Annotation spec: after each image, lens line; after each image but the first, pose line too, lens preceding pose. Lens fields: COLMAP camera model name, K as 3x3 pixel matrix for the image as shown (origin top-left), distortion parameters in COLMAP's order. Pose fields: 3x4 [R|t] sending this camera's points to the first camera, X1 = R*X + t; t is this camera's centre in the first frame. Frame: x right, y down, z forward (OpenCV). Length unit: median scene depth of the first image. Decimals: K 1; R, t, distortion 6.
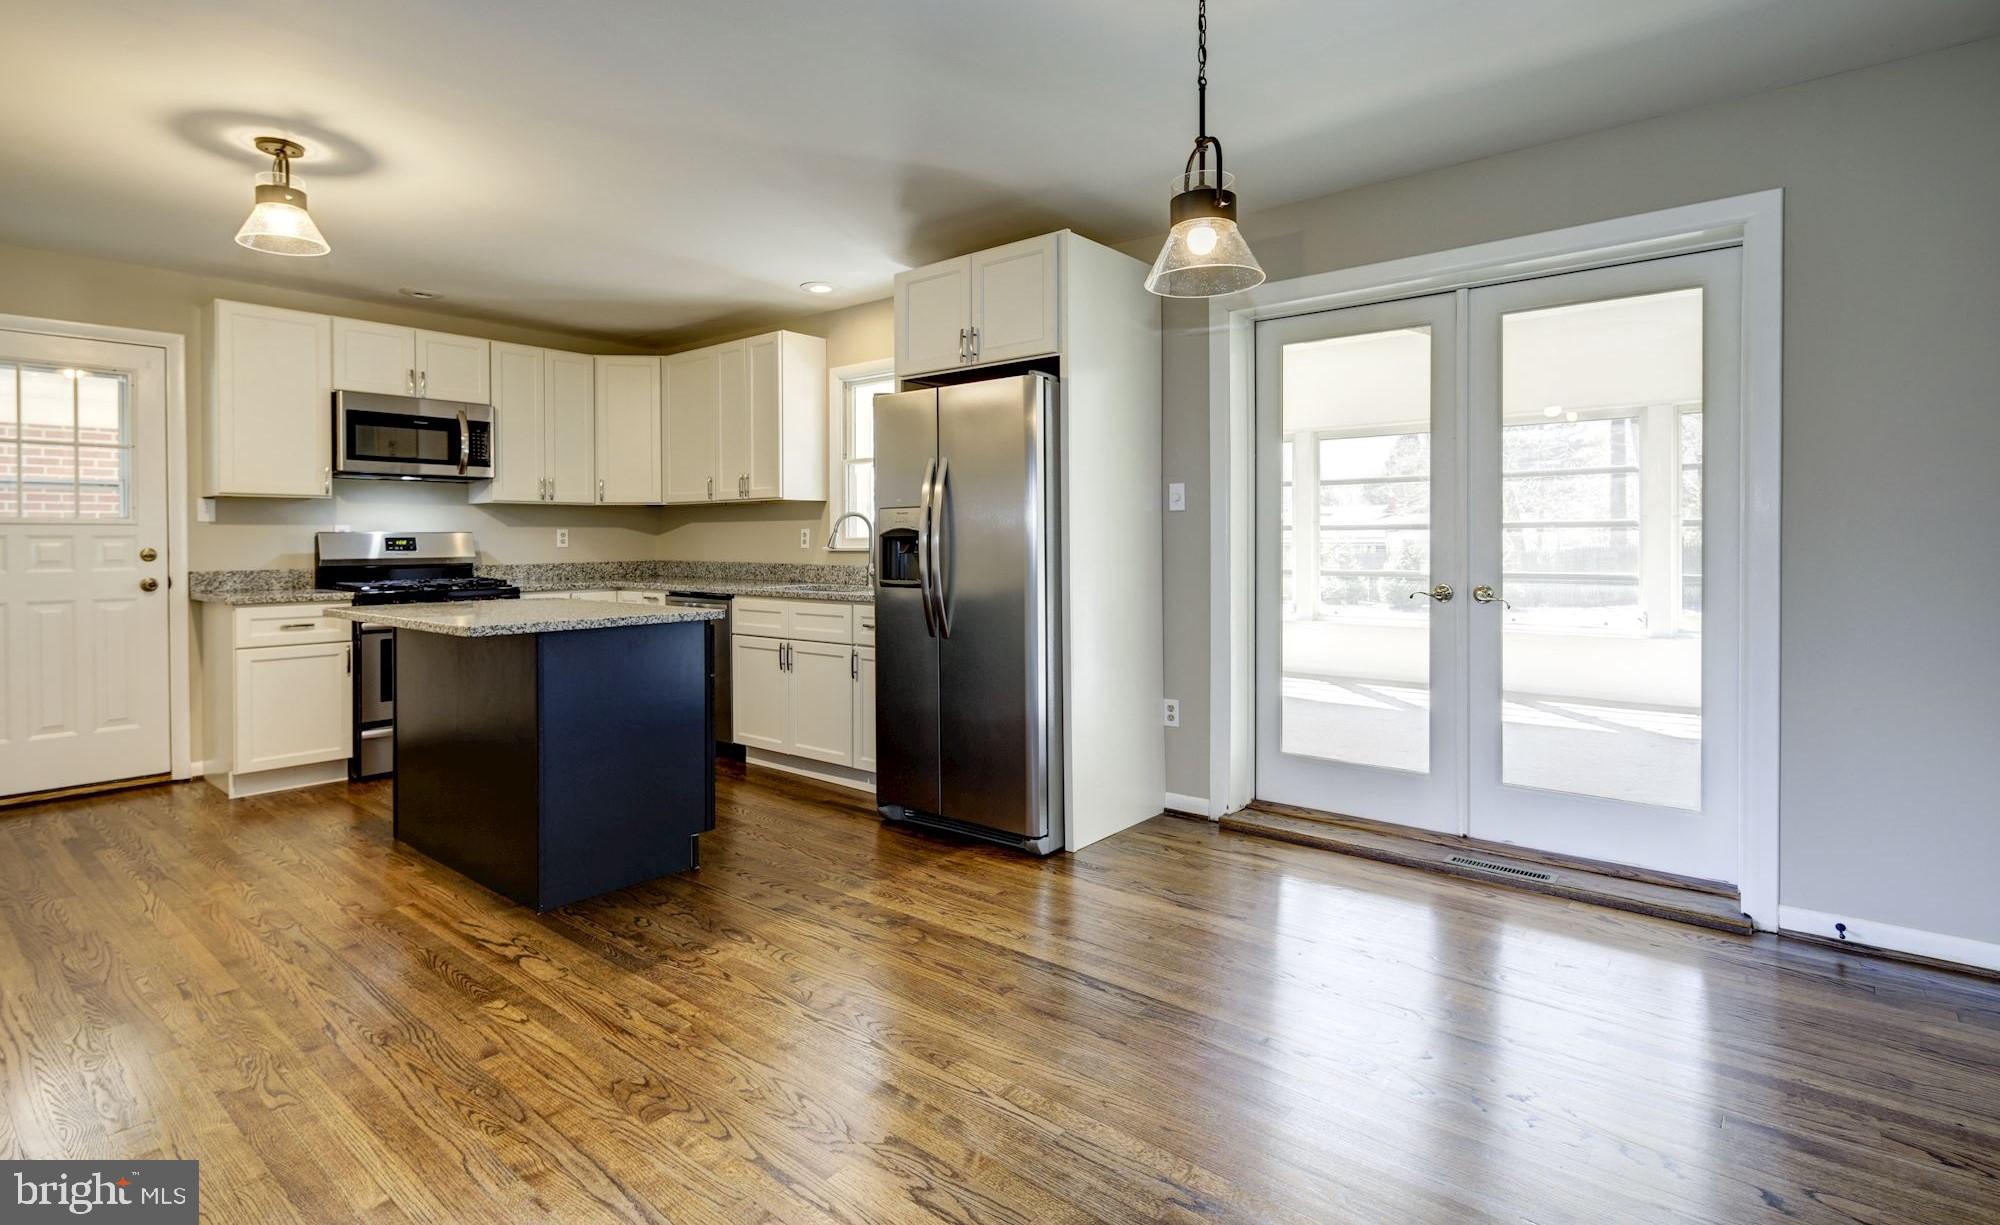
lens RADIAL K [[966.9, 0, 991.8], [0, 966.9, 545.5], [0, 0, 1]] dist [0.002857, -0.002840]
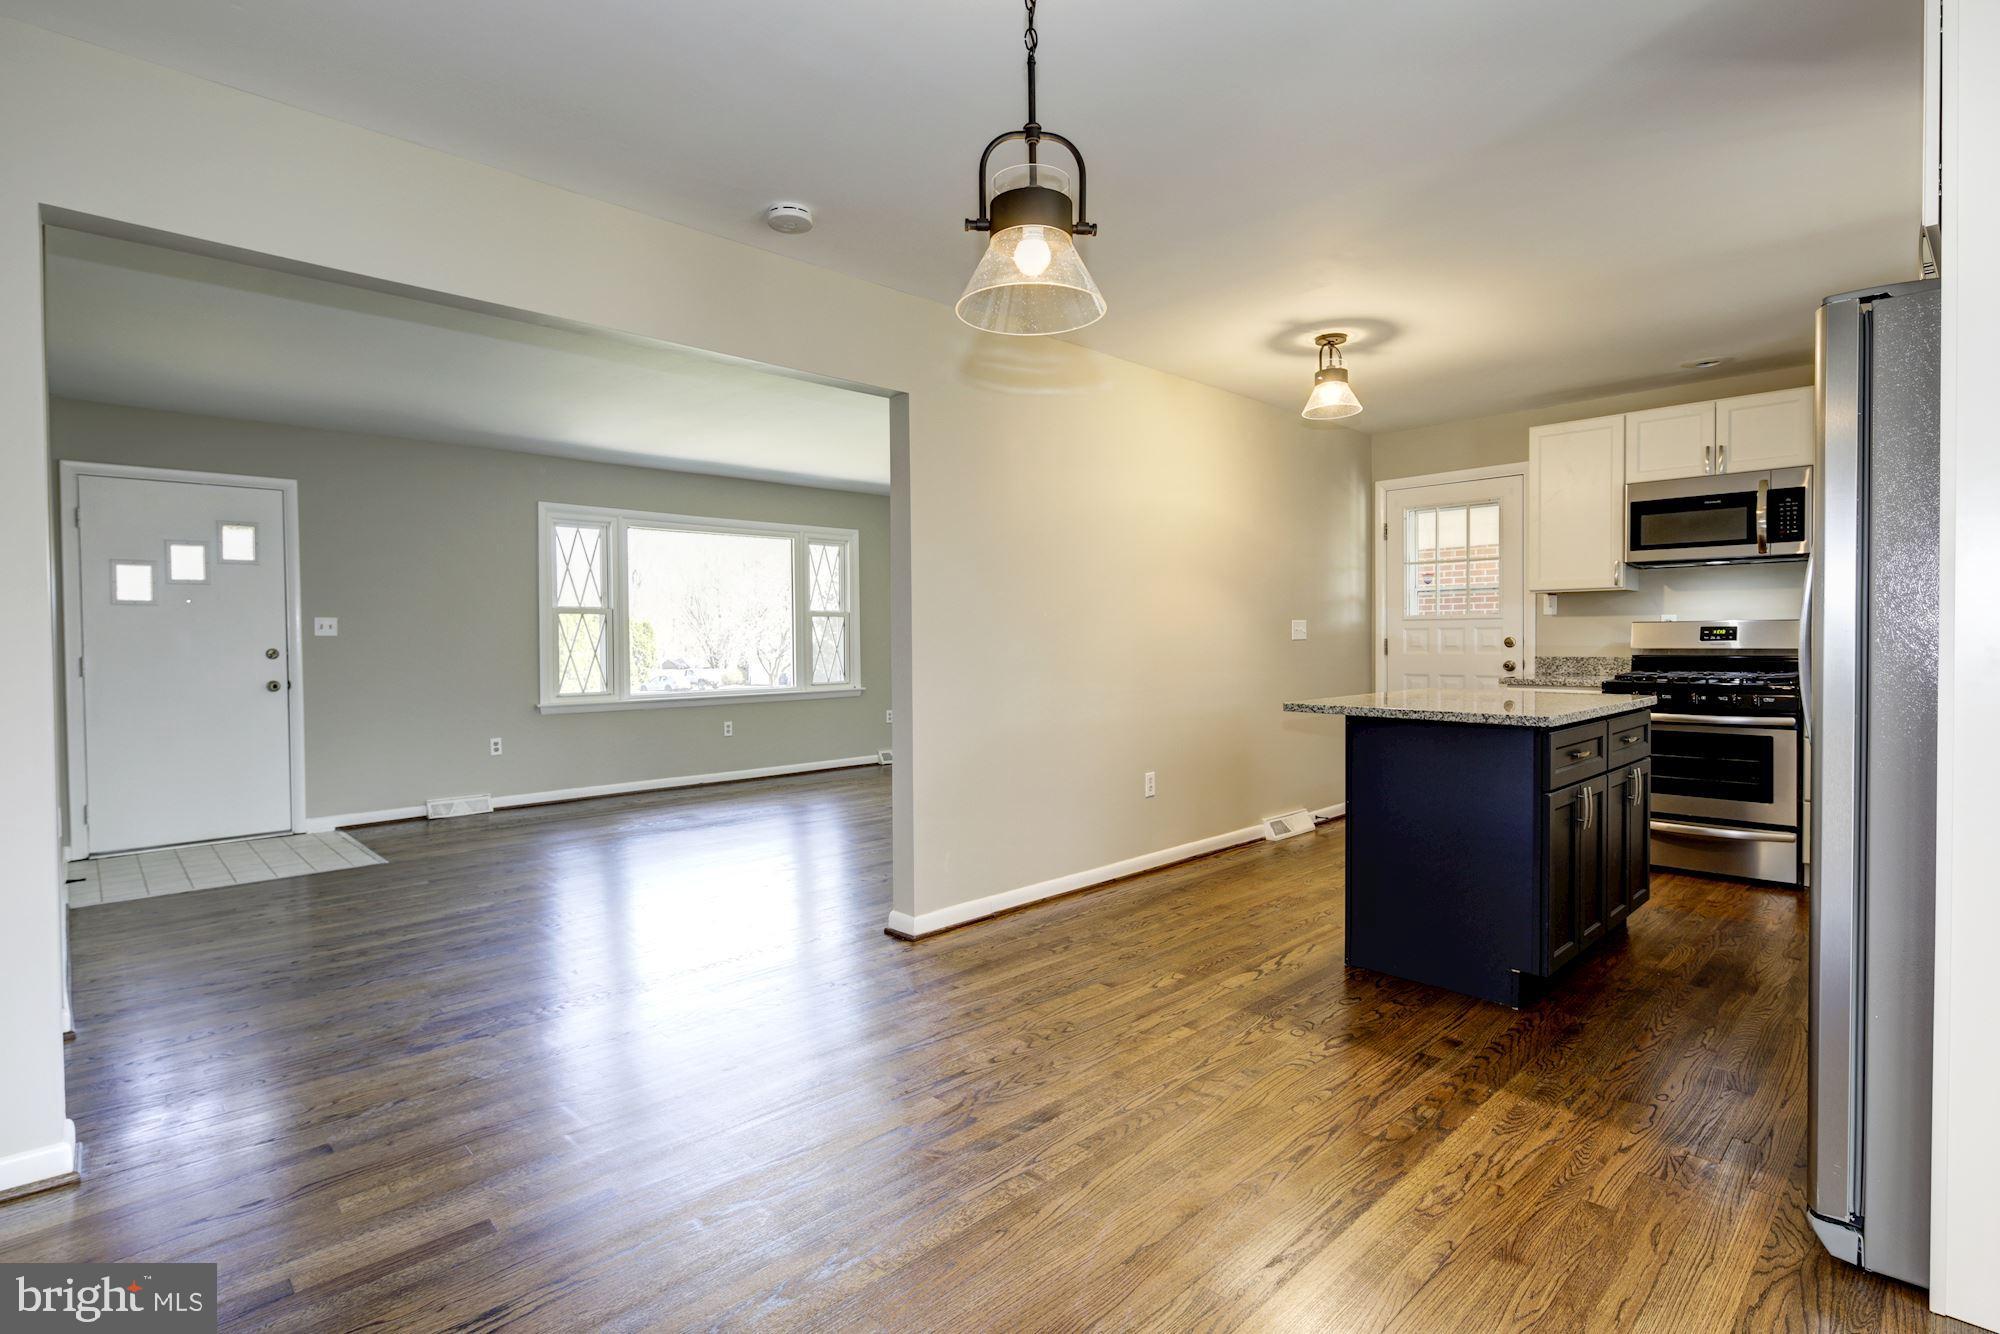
lens RADIAL K [[966.9, 0, 998.2], [0, 966.9, 656.8], [0, 0, 1]] dist [0.004087, -0.004066]
pose [[-0.108147, 0.025853, -0.993799, 0.560932], [0.001692, 0.999665, 0.025822, -0.006213], [0.994134, 0.001111, -0.108154, 0.587865]]
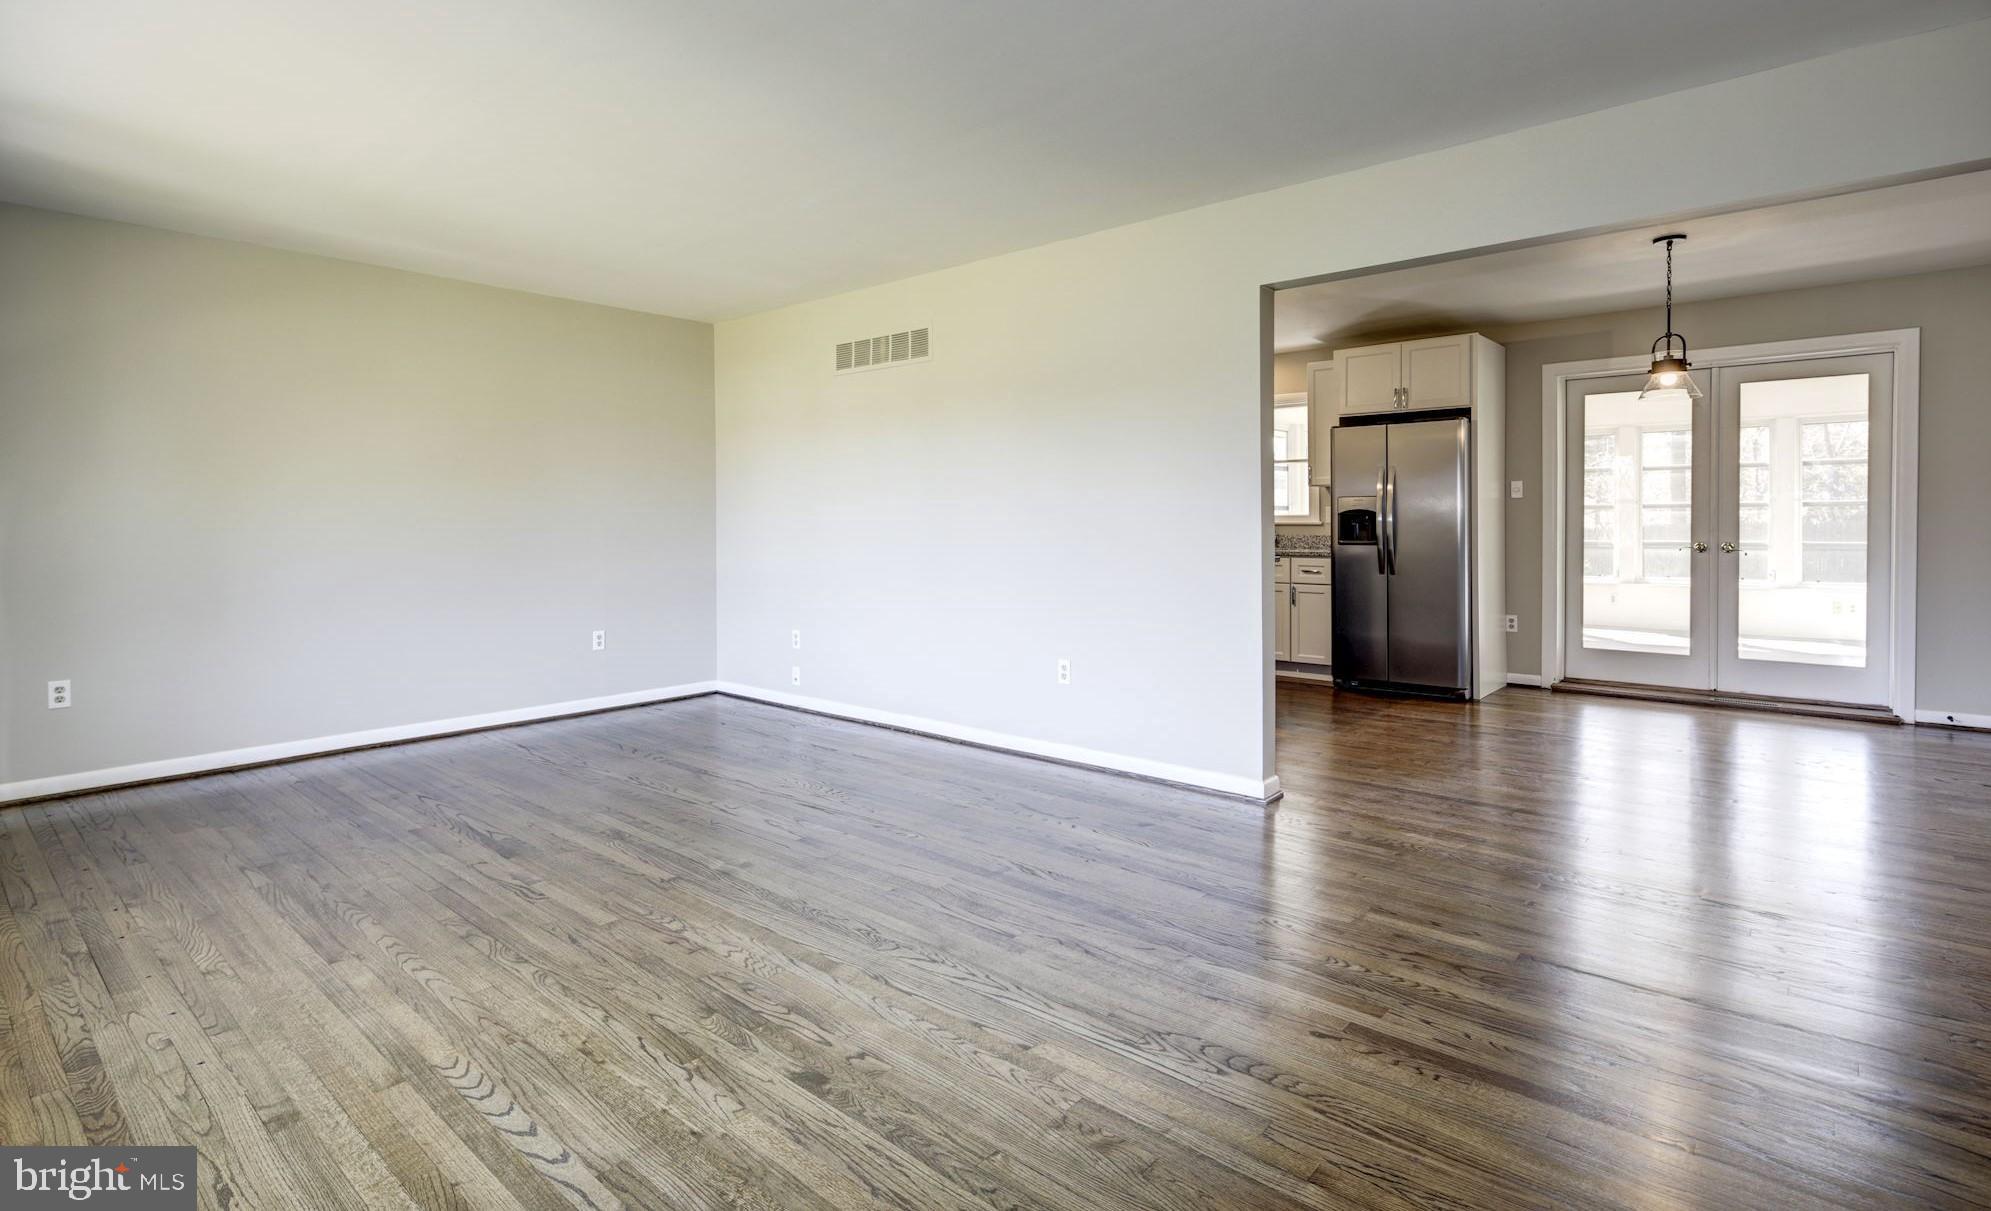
lens RADIAL K [[962.5, 0, 992.2], [0, 962.5, 534.5], [0, 0, 1]] dist [0.002857, -0.002840]
pose [[0.999726, -0.001242, -0.023361, -0.709626], [0.001438, 0.999964, 0.008409, 0.010743], [0.023350, -0.008440, 0.999692, -0.689181]]
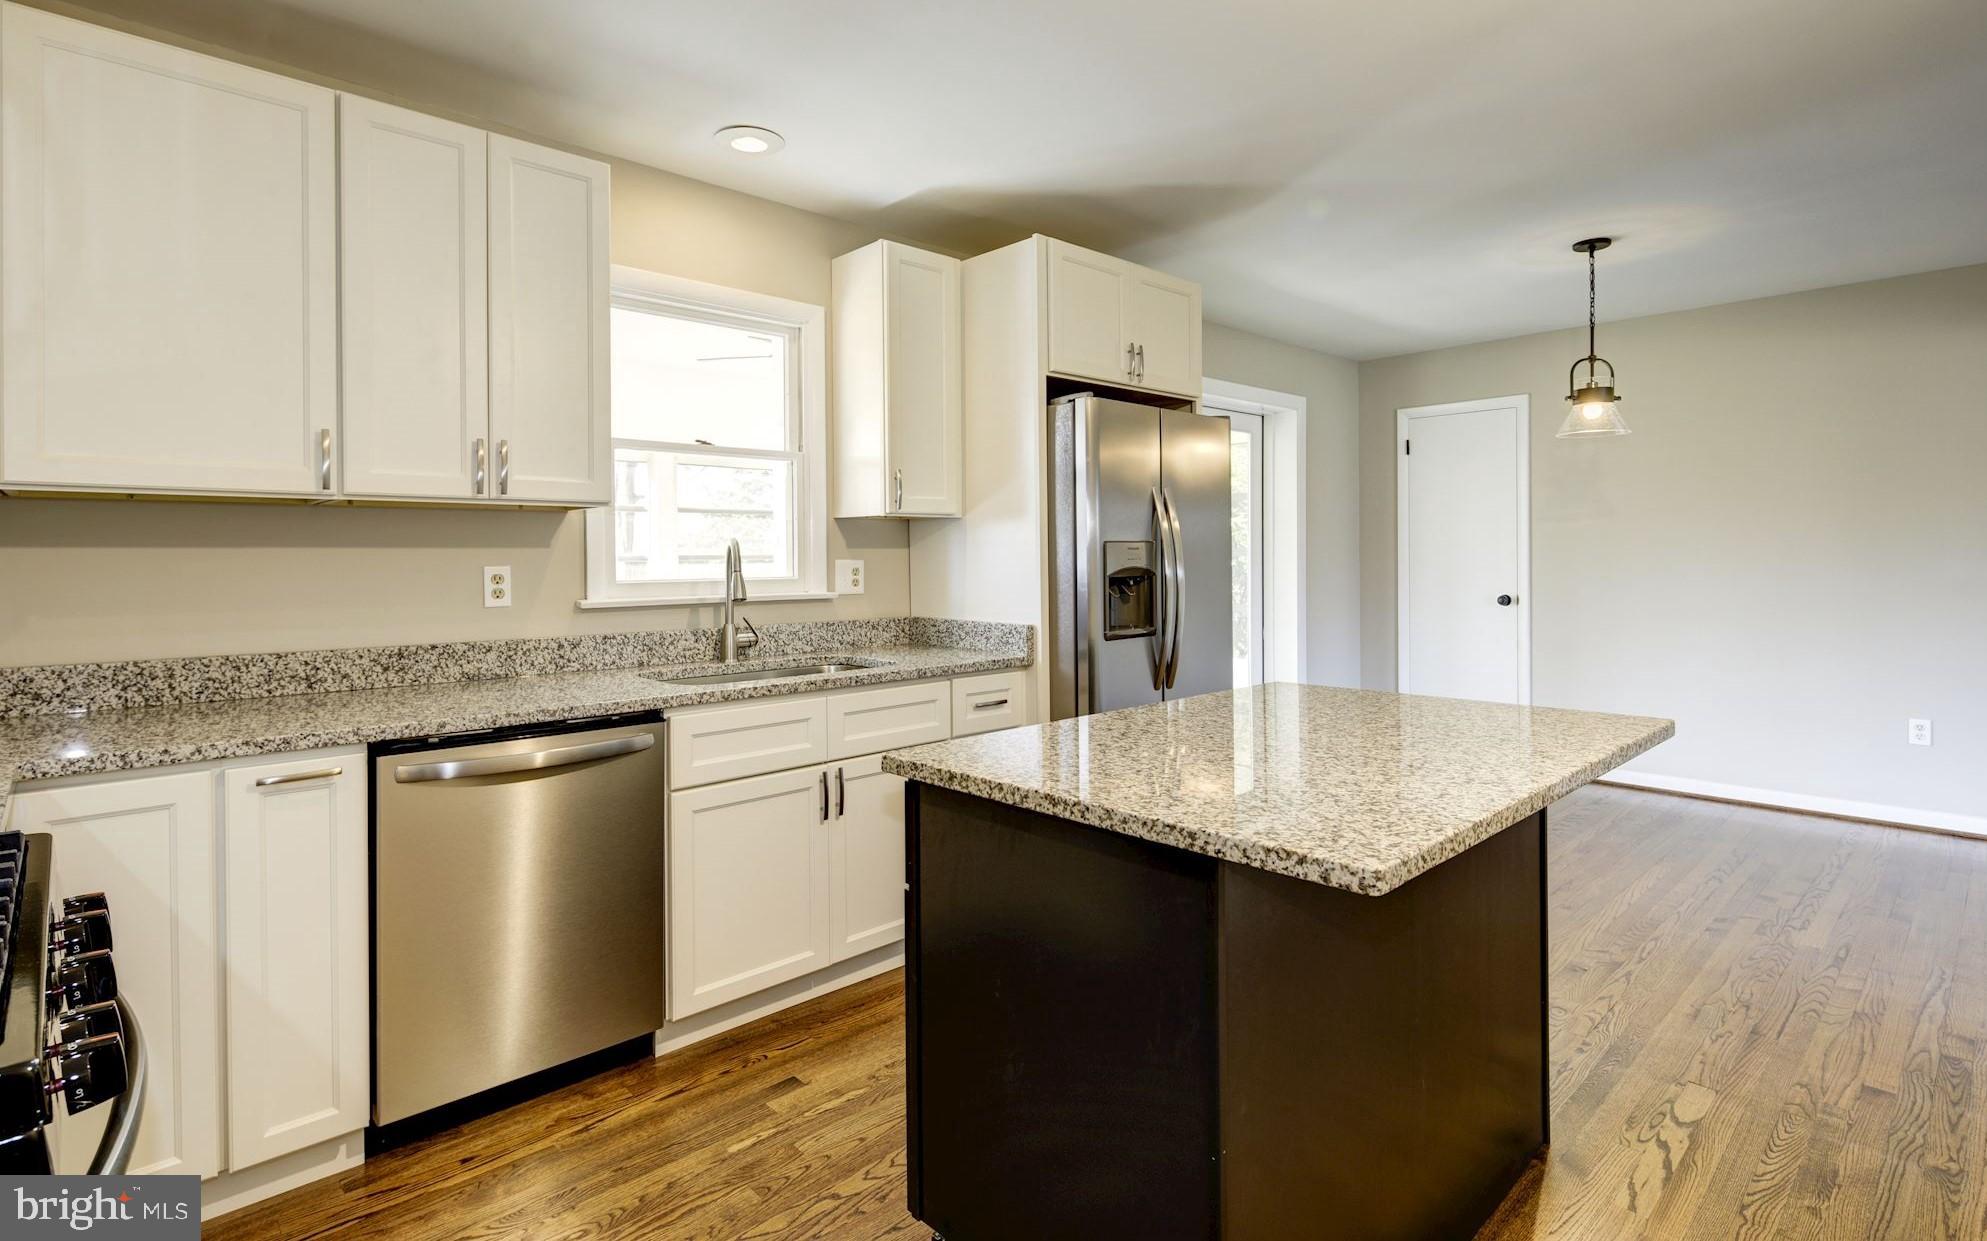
lens RADIAL K [[967.6, 0, 996.7], [0, 967.6, 561.4], [0, 0, 1]] dist [0.001314, -0.001622]
pose [[0.119937, -0.002334, 0.992779, -0.971021], [0.012903, 0.999916, 0.000792, -0.025605], [-0.992698, 0.012715, 0.119957, 1.060306]]
